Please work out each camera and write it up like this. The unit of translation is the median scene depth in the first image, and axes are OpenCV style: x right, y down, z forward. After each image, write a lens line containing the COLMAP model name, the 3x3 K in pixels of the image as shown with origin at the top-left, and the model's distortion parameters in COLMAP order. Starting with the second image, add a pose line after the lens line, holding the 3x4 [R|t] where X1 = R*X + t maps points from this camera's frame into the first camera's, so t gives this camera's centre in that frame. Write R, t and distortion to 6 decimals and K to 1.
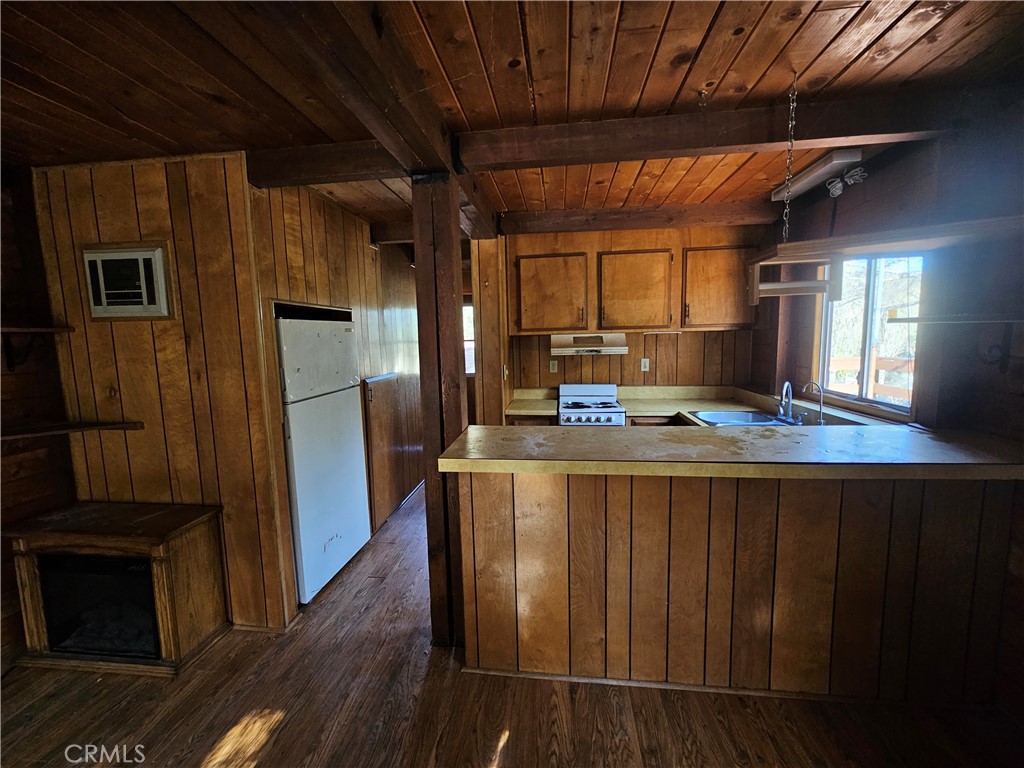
lens RADIAL K [[417.3, 0, 507.0], [0, 417.3, 386.0], [0, 0, 1]] dist [-0.007770, 0.004866]
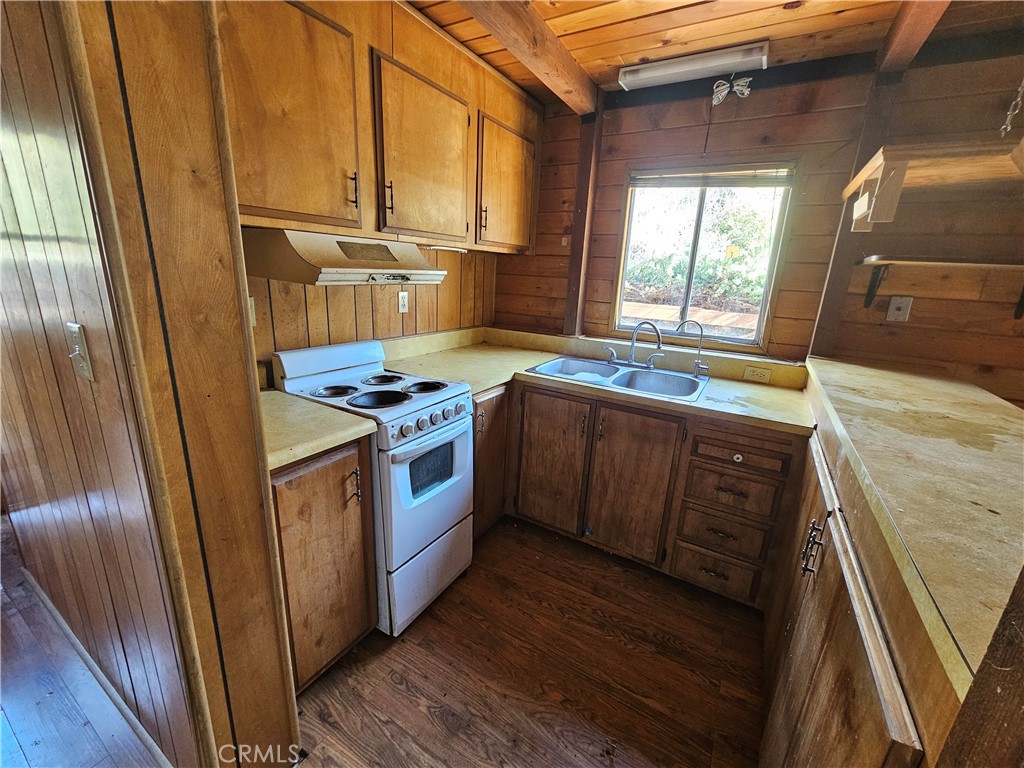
lens RADIAL K [[417.3, 0, 507.0], [0, 417.3, 386.0], [0, 0, 1]] dist [-0.007770, 0.004866]
pose [[0.404415, -0.203418, 0.891667, -0.186293], [0.053042, 0.978527, 0.199177, -0.048434], [-0.913036, -0.033255, 0.406520, 0.669554]]
